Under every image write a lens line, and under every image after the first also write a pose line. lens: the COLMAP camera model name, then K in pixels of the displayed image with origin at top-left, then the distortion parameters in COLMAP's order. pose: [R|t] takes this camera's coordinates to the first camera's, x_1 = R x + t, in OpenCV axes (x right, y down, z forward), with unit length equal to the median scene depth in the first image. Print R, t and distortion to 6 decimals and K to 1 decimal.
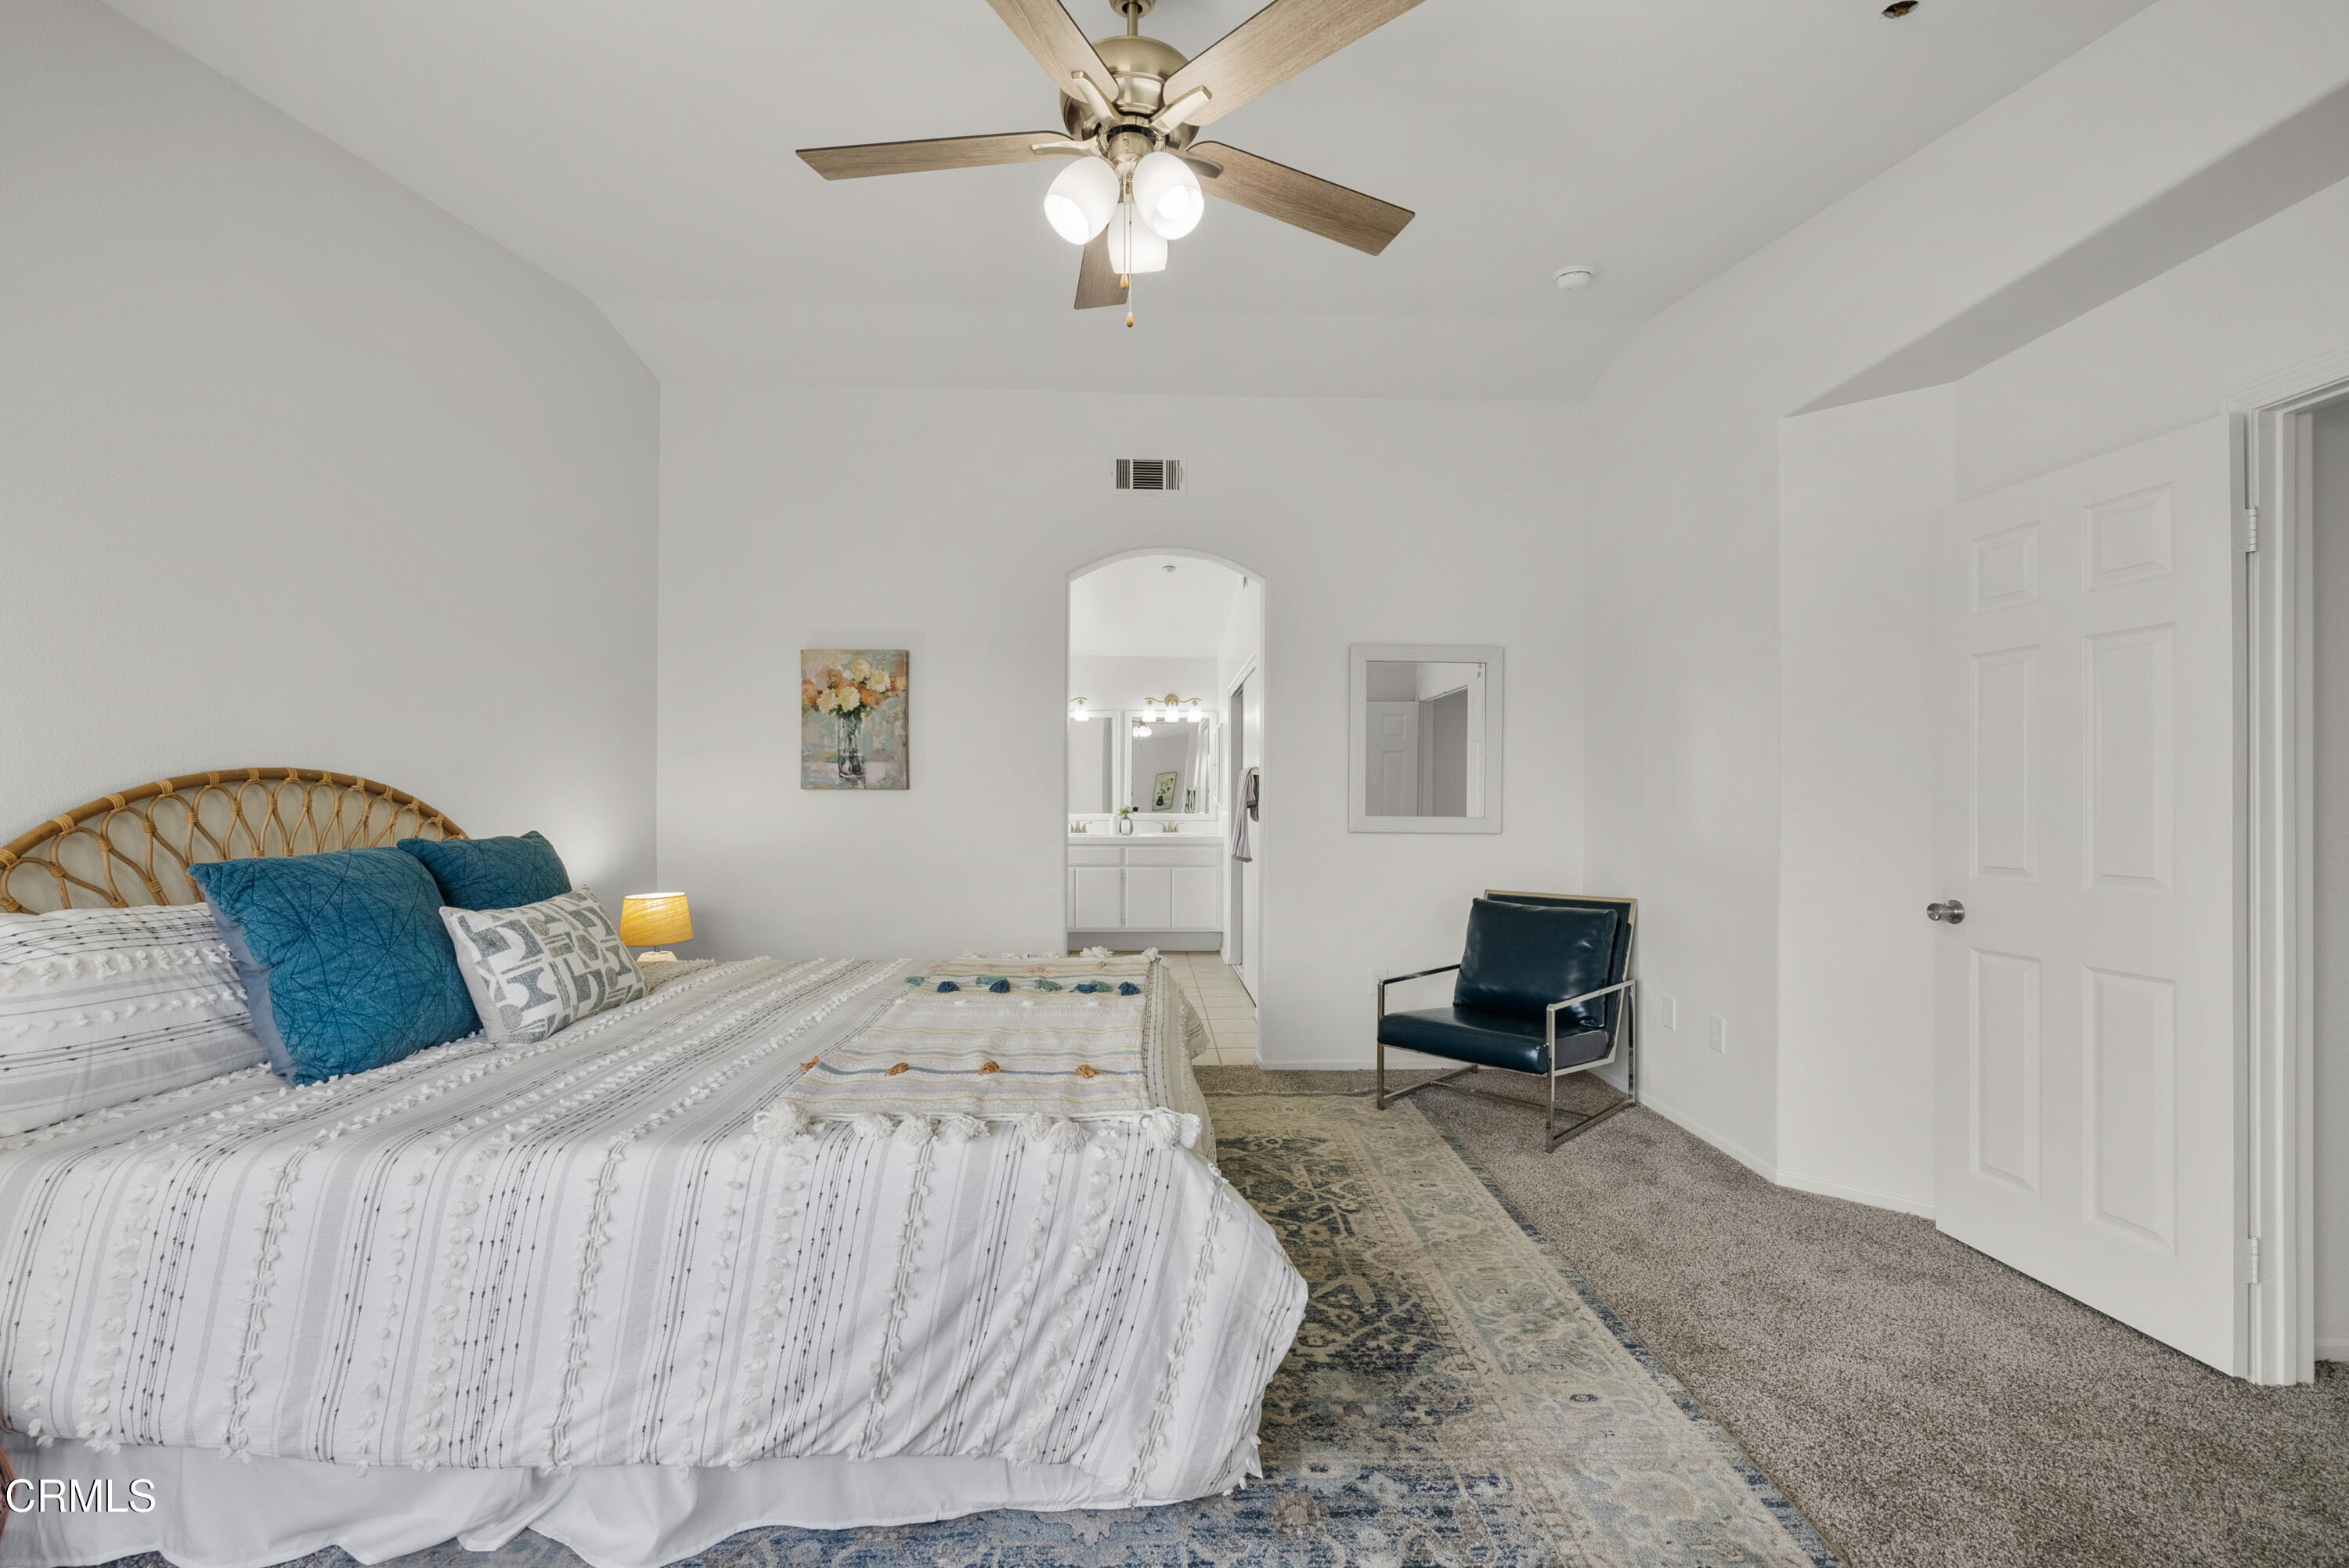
lens RADIAL K [[937.9, 0, 1169.1], [0, 937.9, 793.0], [0, 0, 1]] dist [-0.001495, 0.000248]
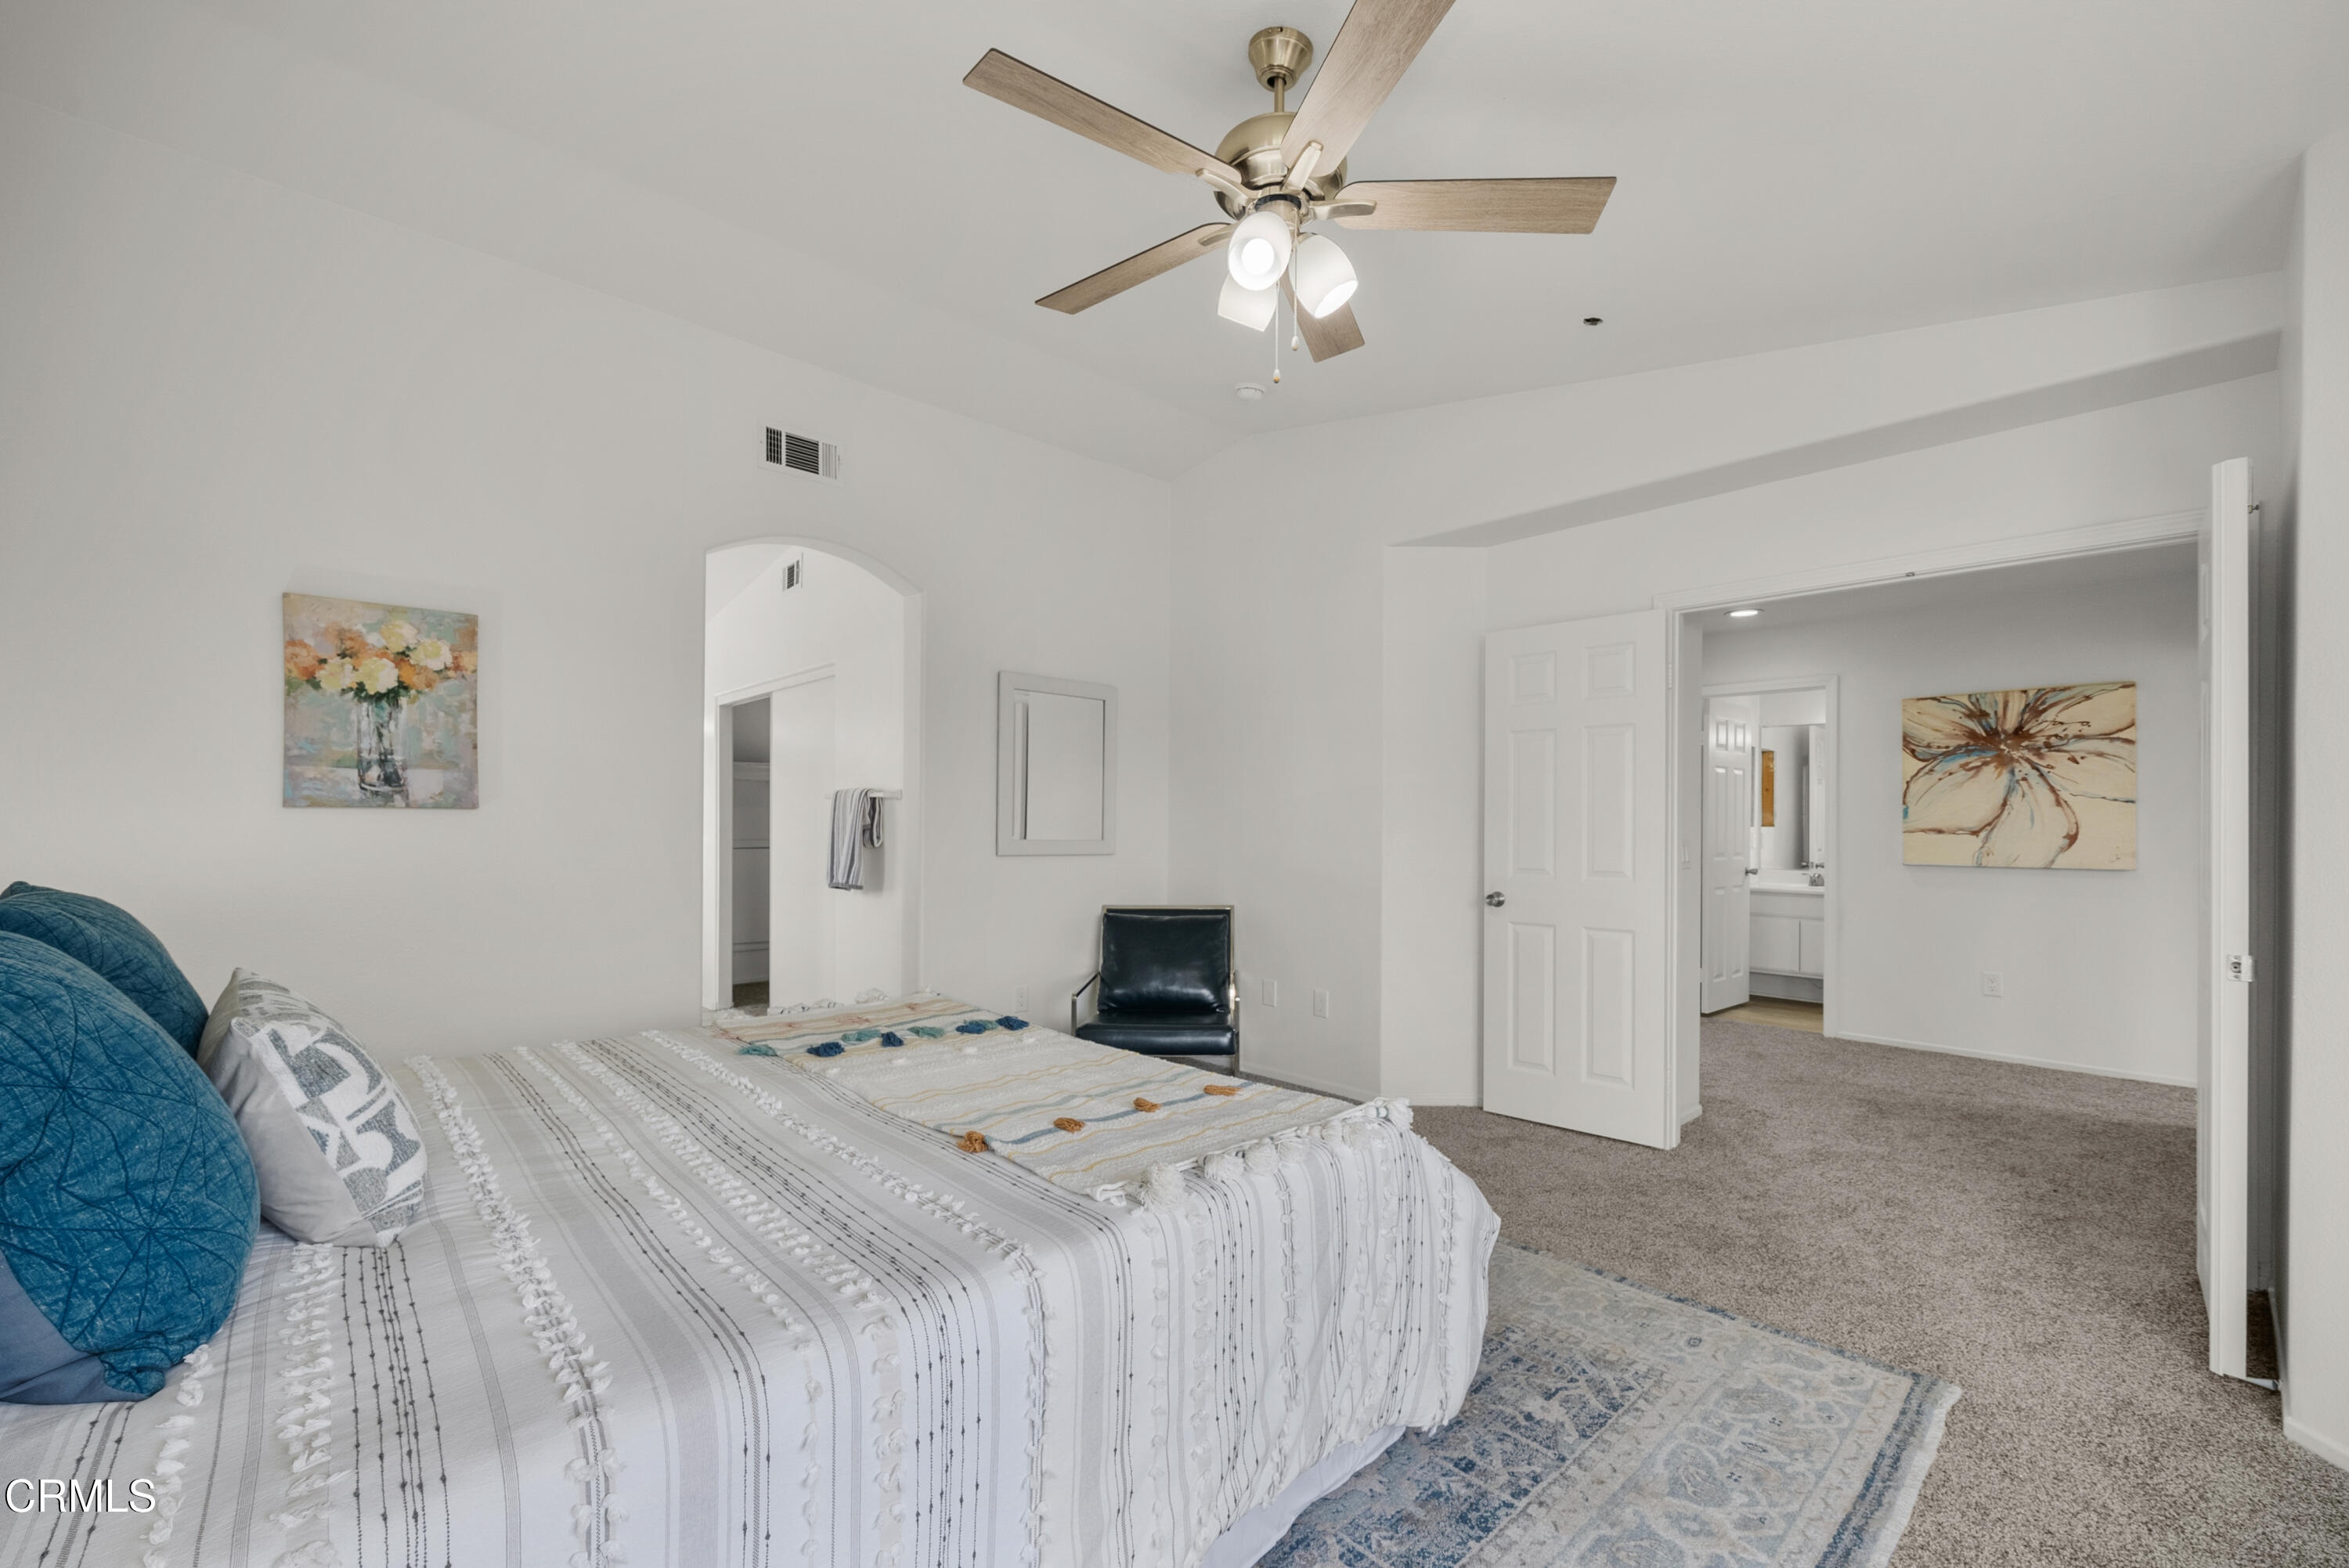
lens RADIAL K [[937.9, 0, 1164.3], [0, 937.9, 829.1], [0, 0, 1]] dist [-0.001495, 0.000248]
pose [[0.768380, -0.001190, 0.639993, -0.478007], [-0.007991, 0.999902, 0.011454, -0.000907], [-0.639944, -0.013915, 0.768295, 0.150417]]
